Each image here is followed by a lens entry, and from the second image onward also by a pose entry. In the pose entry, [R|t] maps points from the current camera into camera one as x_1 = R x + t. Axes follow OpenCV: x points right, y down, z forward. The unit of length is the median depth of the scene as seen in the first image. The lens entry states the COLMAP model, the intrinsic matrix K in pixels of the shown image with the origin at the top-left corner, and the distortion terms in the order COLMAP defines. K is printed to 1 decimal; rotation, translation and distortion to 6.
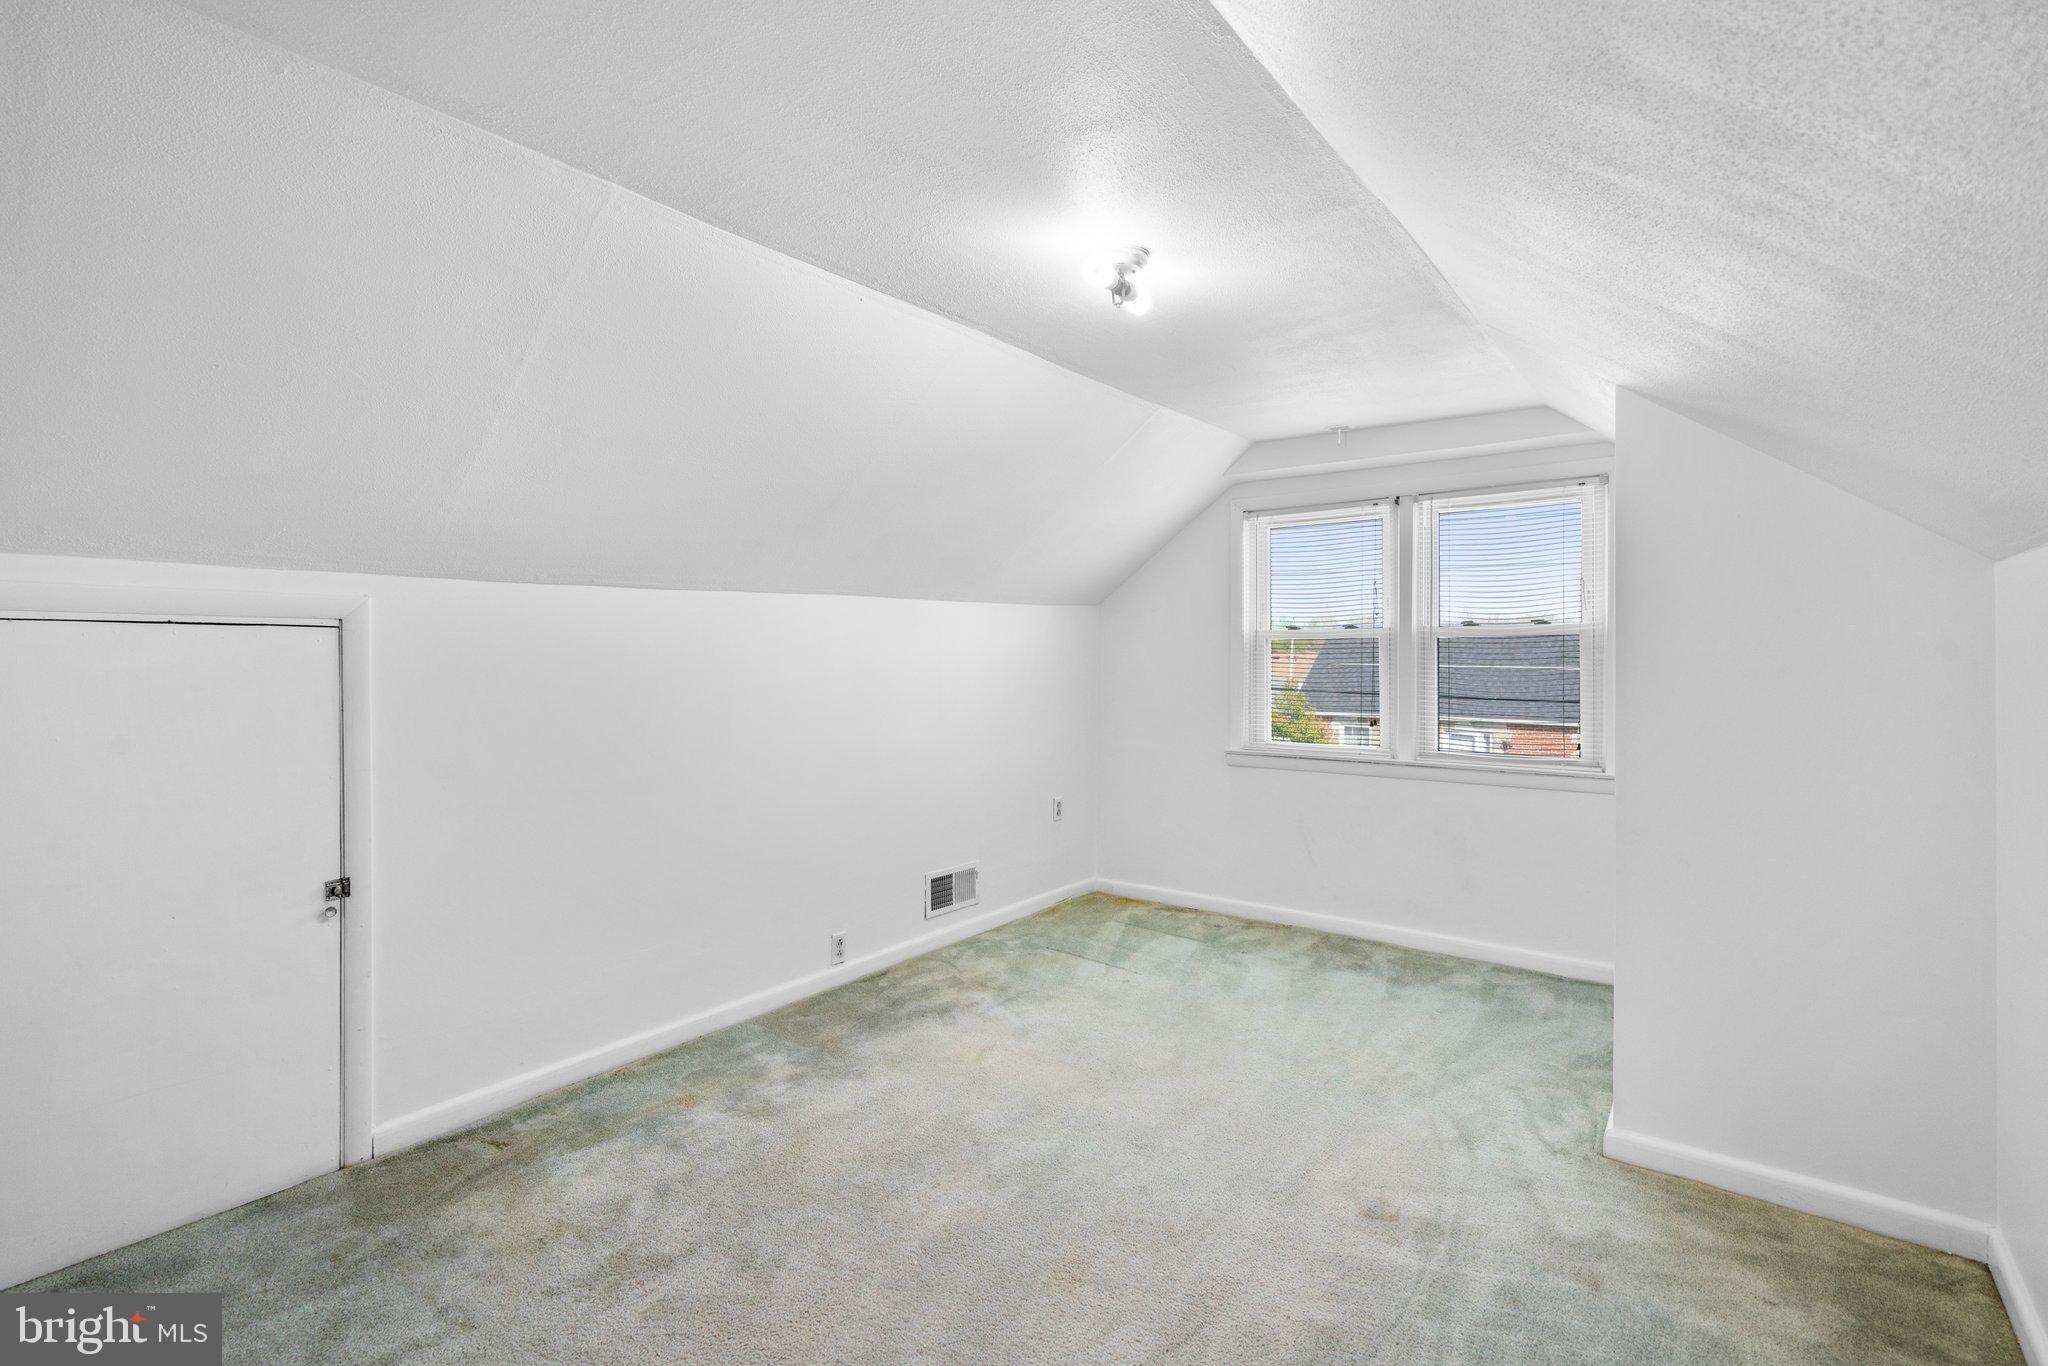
lens RADIAL K [[935.5, 0, 1021.8], [0, 935.5, 662.6], [0, 0, 1]] dist [-0.009072, 0.004095]
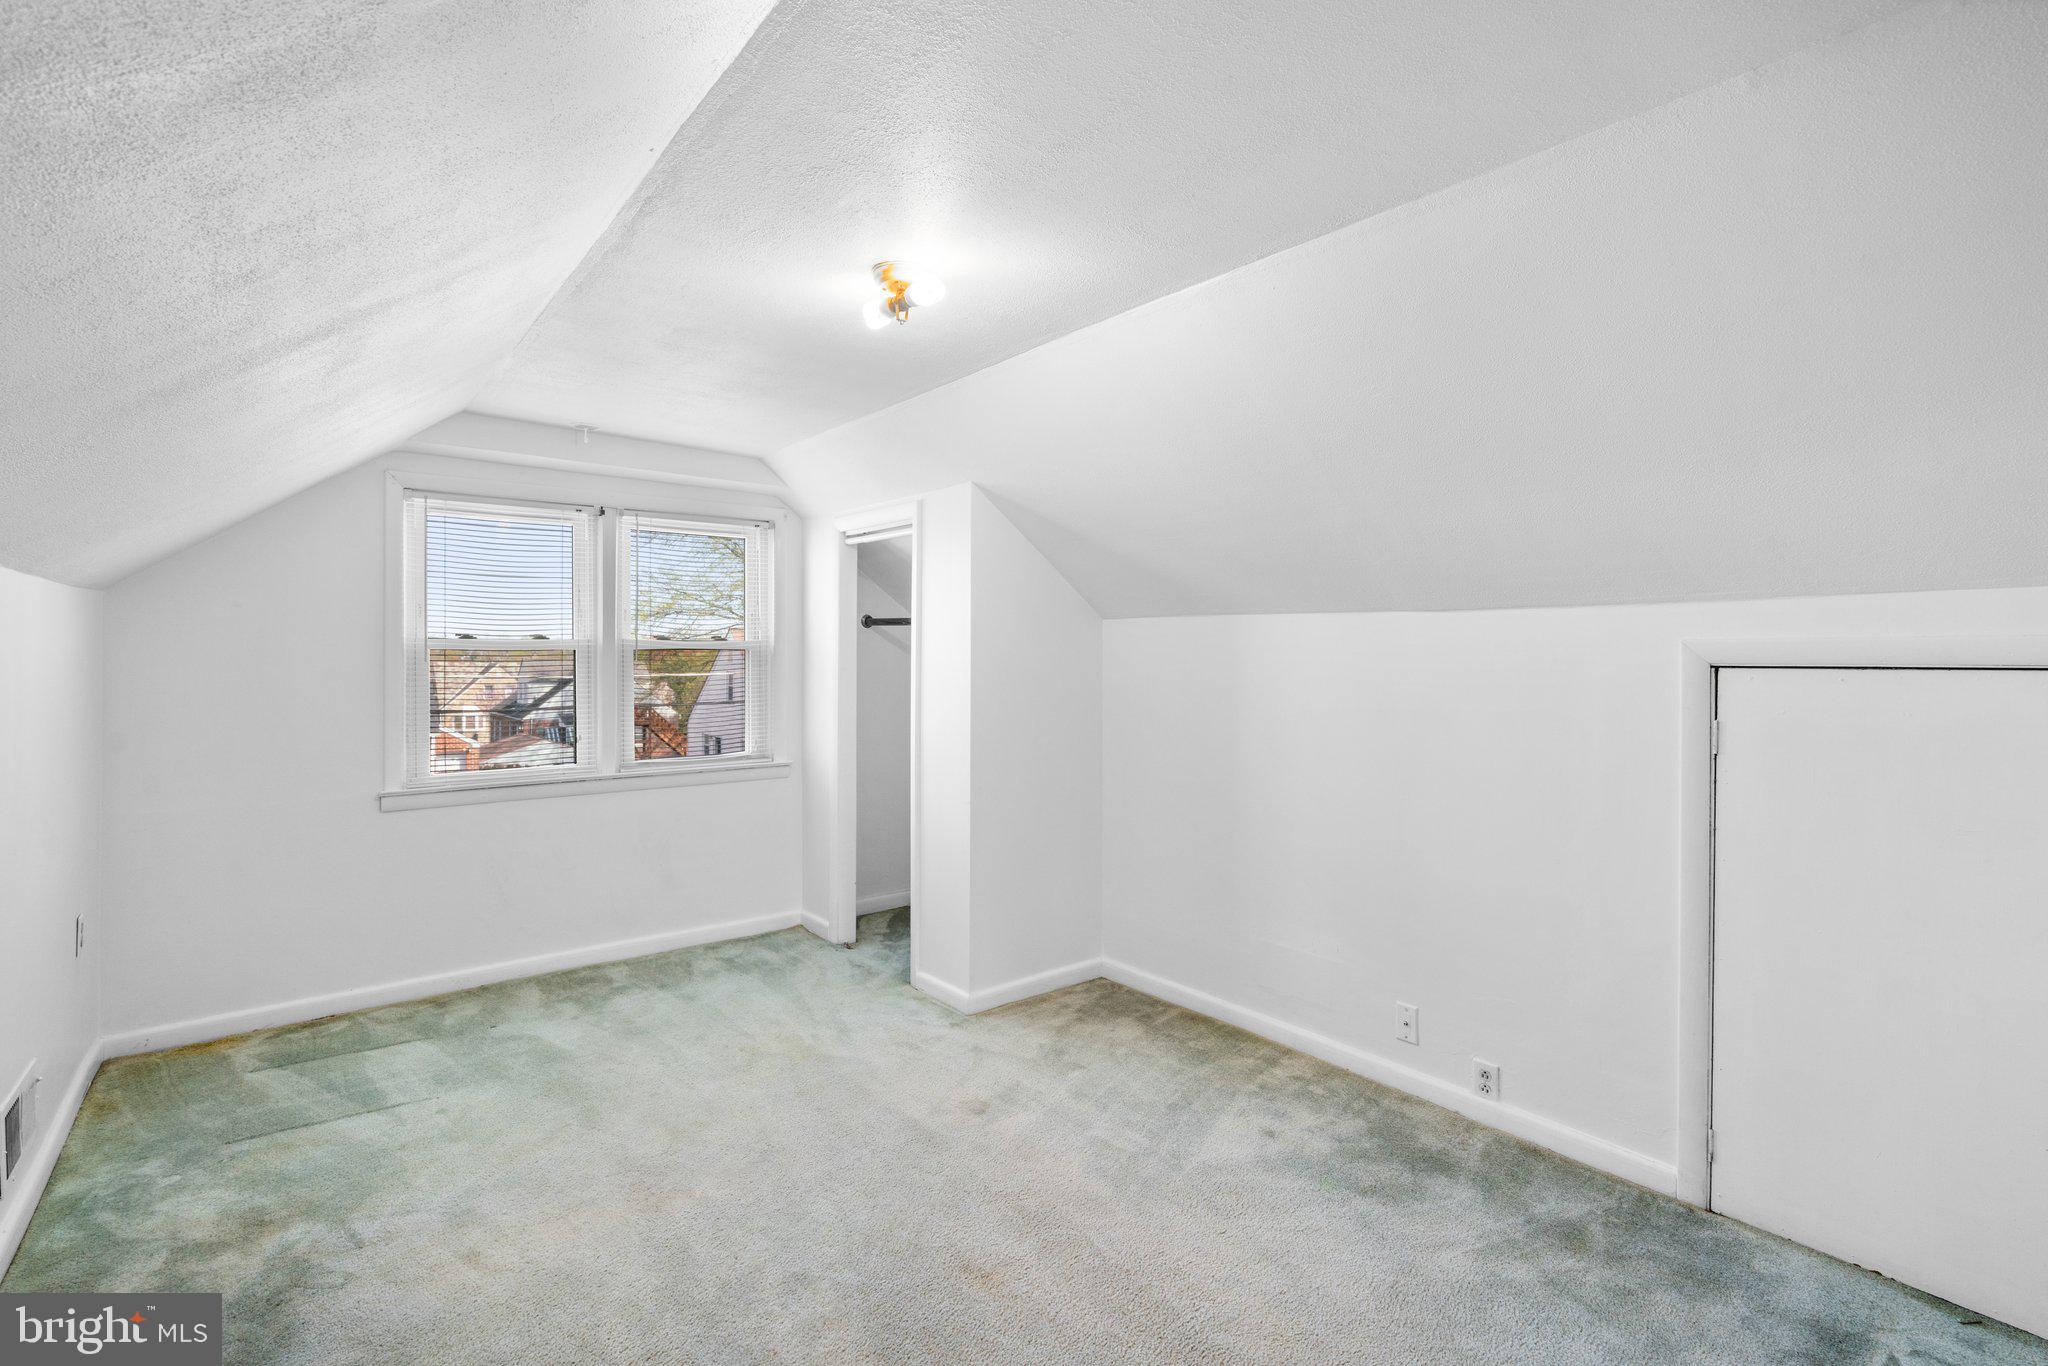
lens RADIAL K [[935.5, 0, 1010.4], [0, 935.5, 669.8], [0, 0, 1]] dist [-0.009072, 0.004095]
pose [[0.237478, -0.006995, 0.971368, -0.456193], [0.009908, 0.999940, 0.004778, -0.006550], [-0.971342, 0.008489, 0.237533, 0.353685]]
